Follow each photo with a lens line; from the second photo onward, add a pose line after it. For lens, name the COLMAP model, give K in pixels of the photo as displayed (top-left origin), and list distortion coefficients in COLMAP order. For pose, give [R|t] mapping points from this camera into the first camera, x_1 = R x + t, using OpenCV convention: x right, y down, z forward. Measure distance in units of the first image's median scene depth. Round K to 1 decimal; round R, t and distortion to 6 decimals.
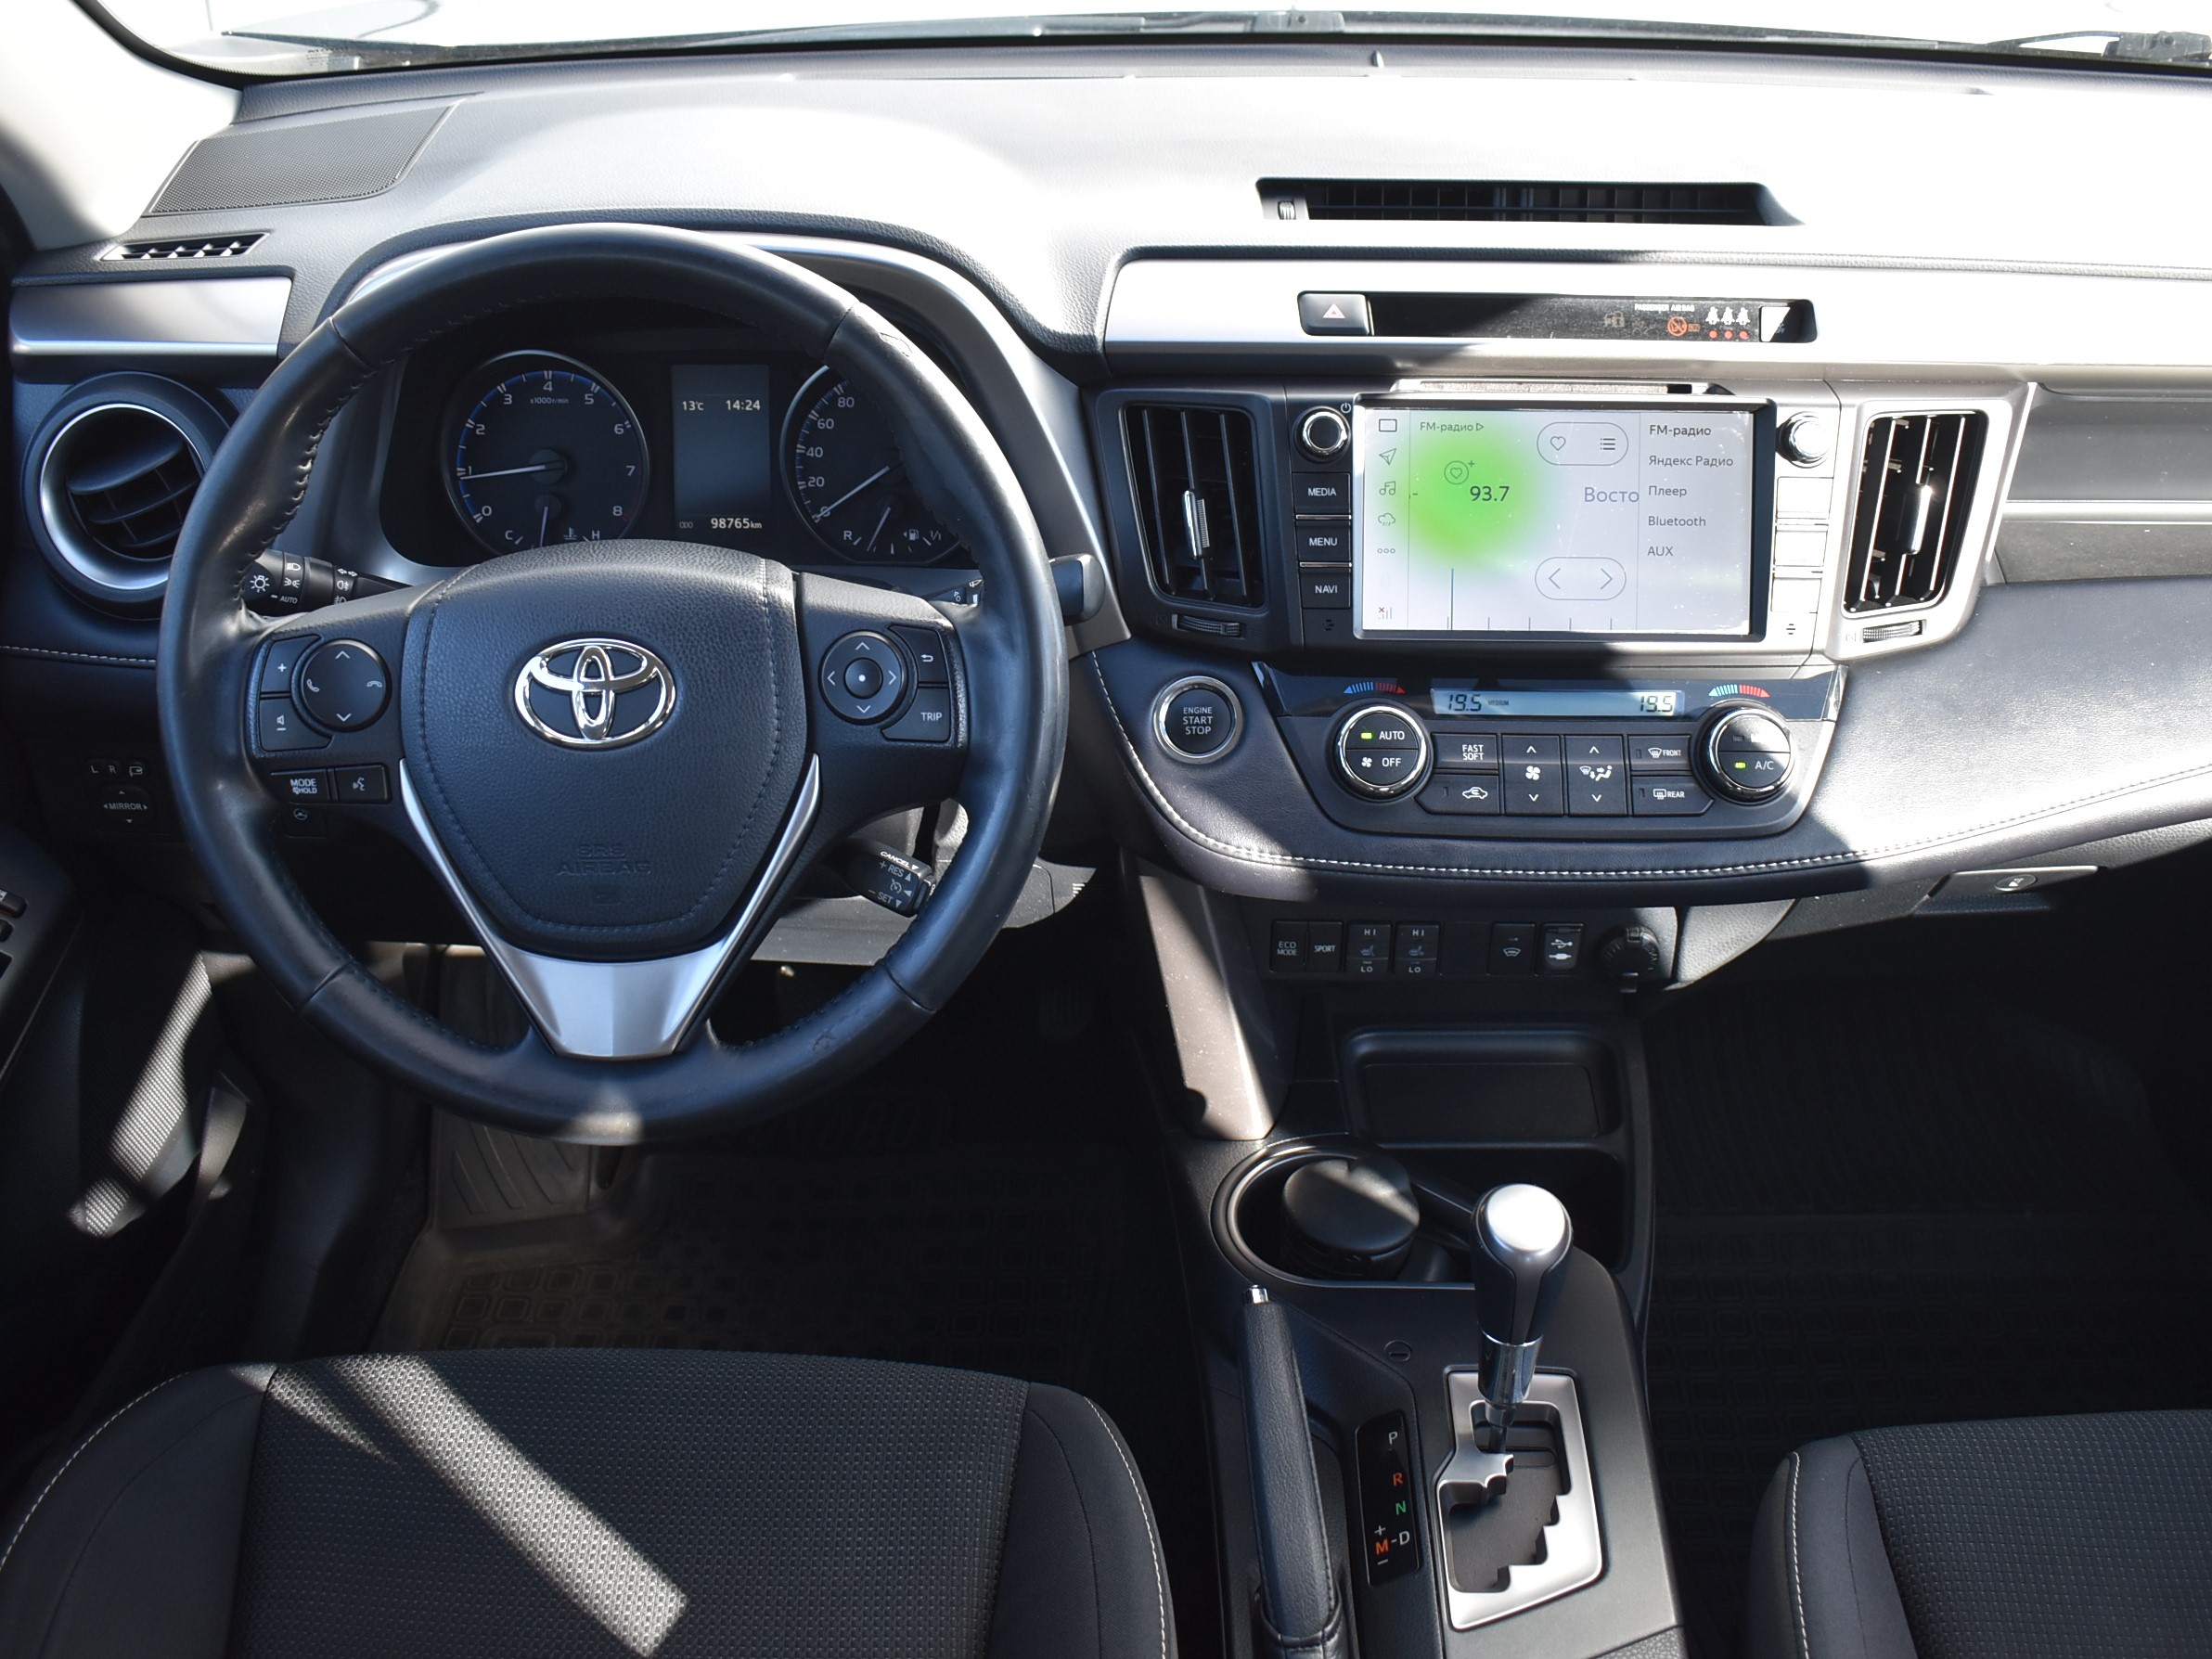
lens RADIAL K [[1718.2, 0, 1107.2], [0, 1718.2, 765.7], [0, 0, 1]] dist [-0.008616, 0.000381]
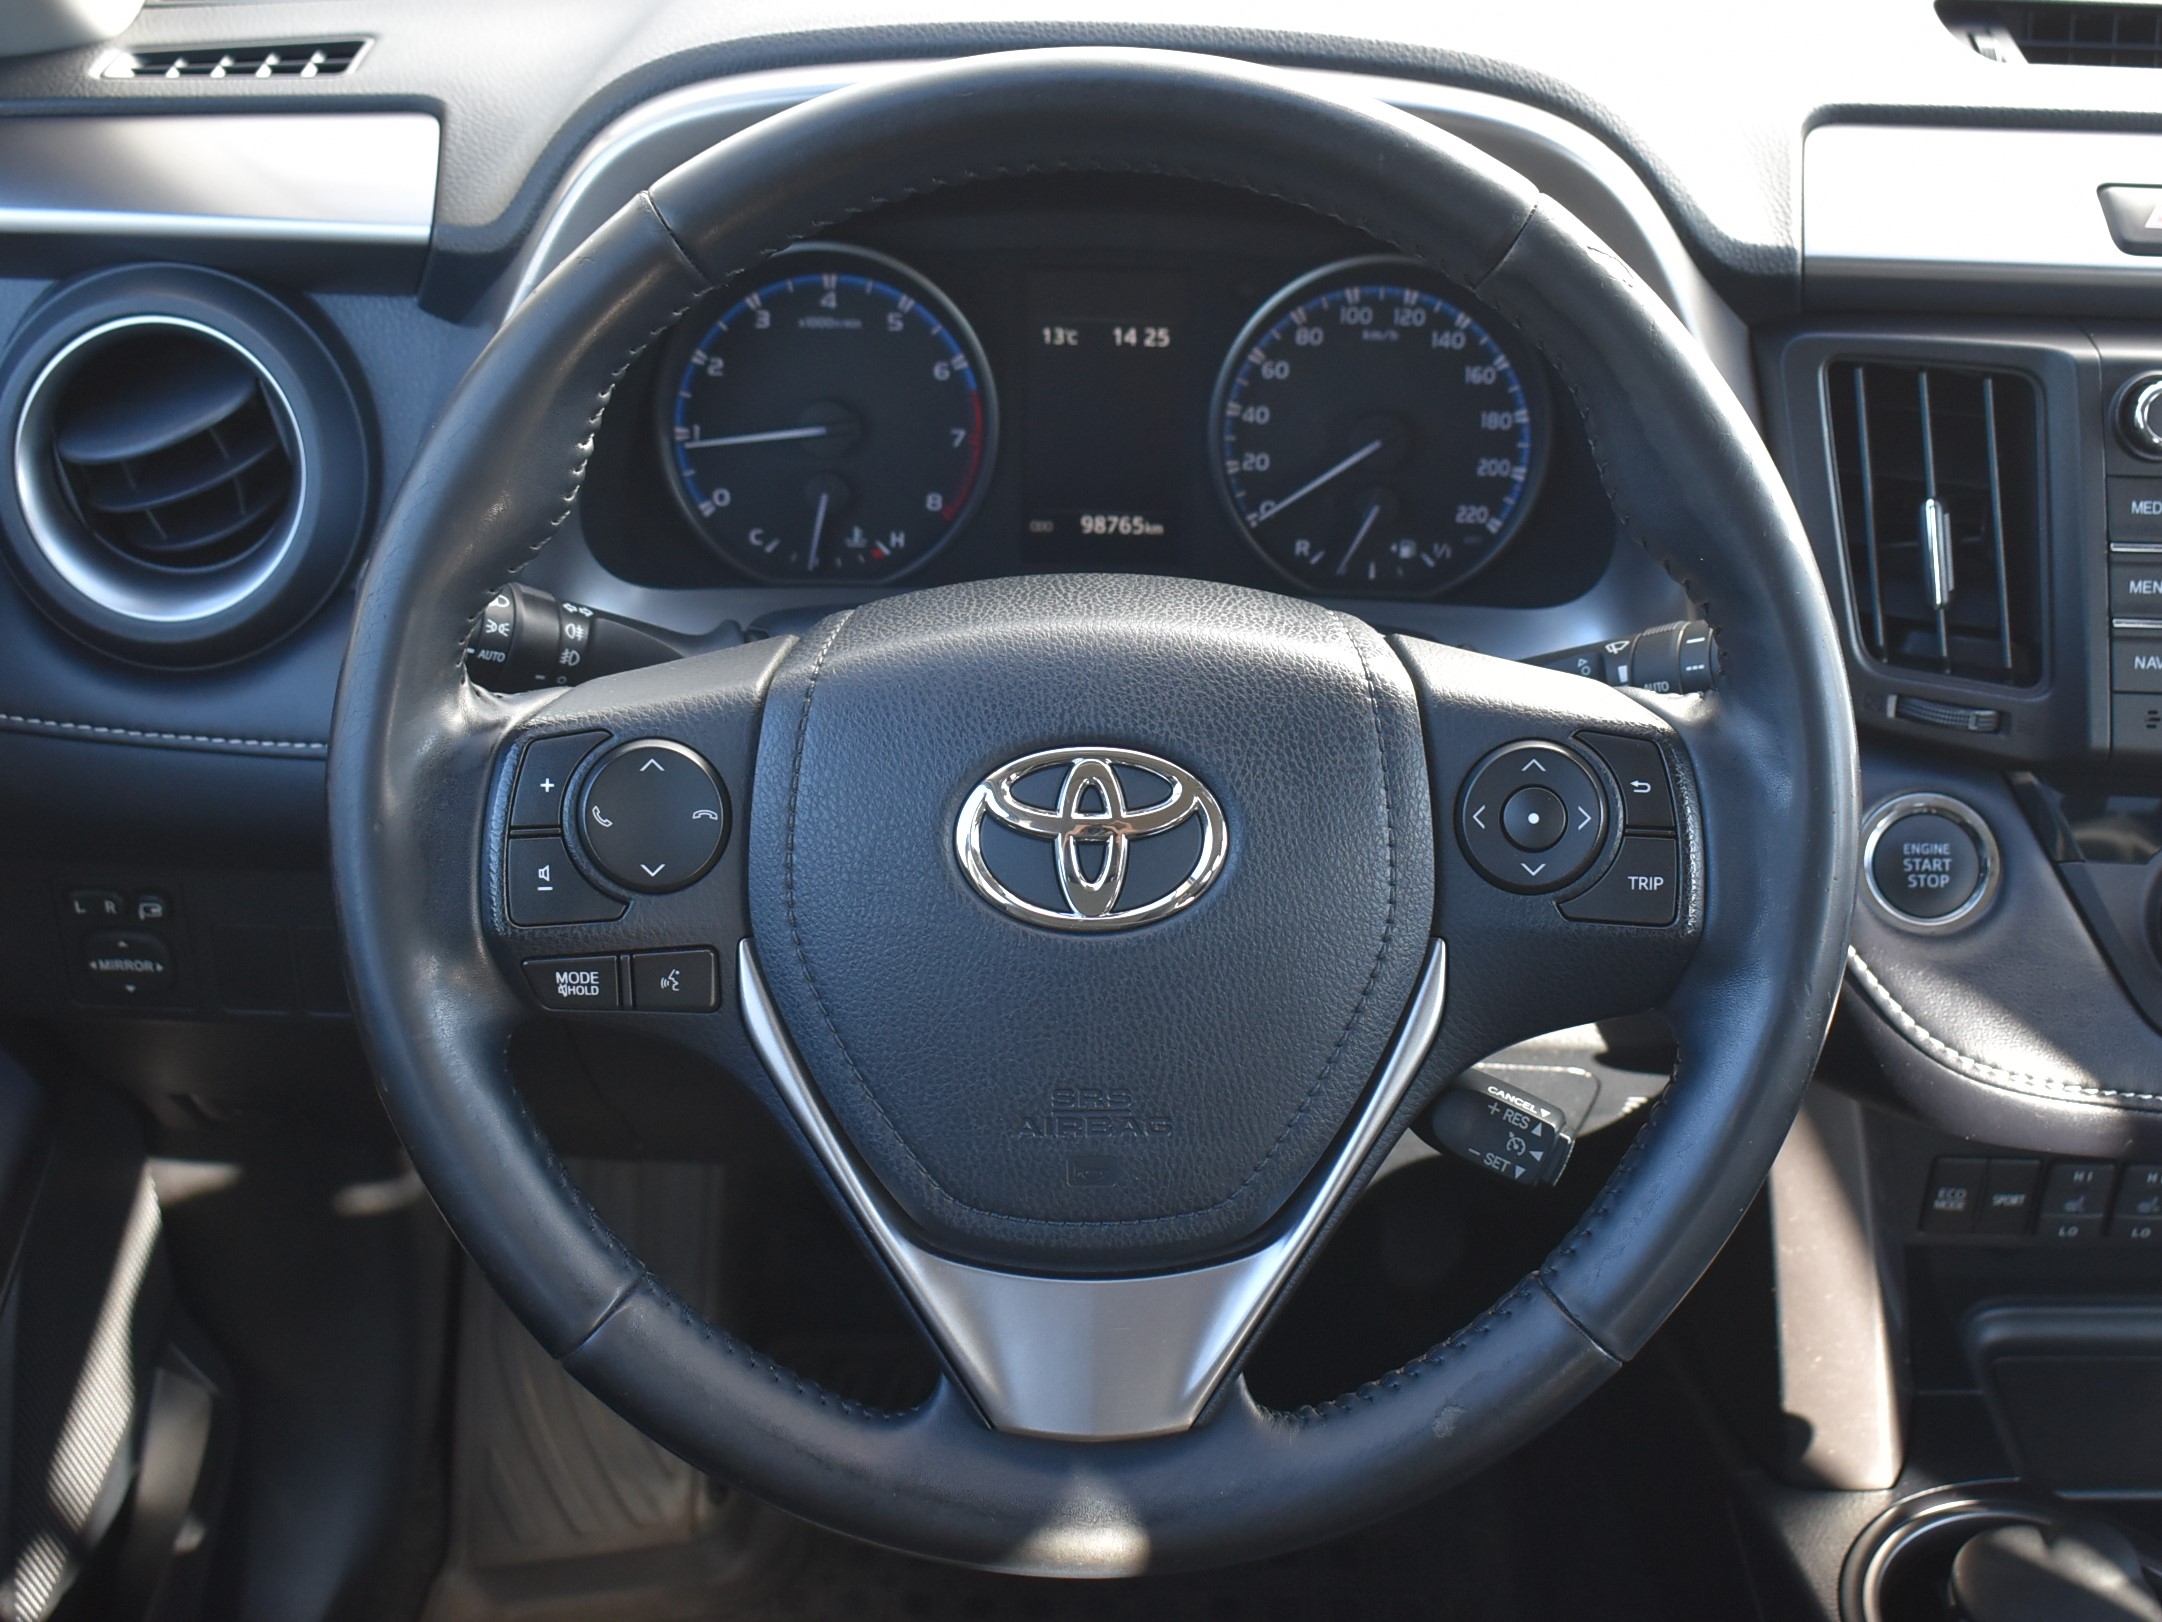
lens RADIAL K [[2311.1, 0, 1081.0], [0, 2311.1, 811.0], [0, 0, 1]] dist [-0.017629, 0.013483]
pose [[0.999015, 0.012270, 0.042652, -0.296748], [-0.013134, 0.999713, 0.020025, -0.059757], [-0.042394, -0.020565, 0.998889, 0.174029]]
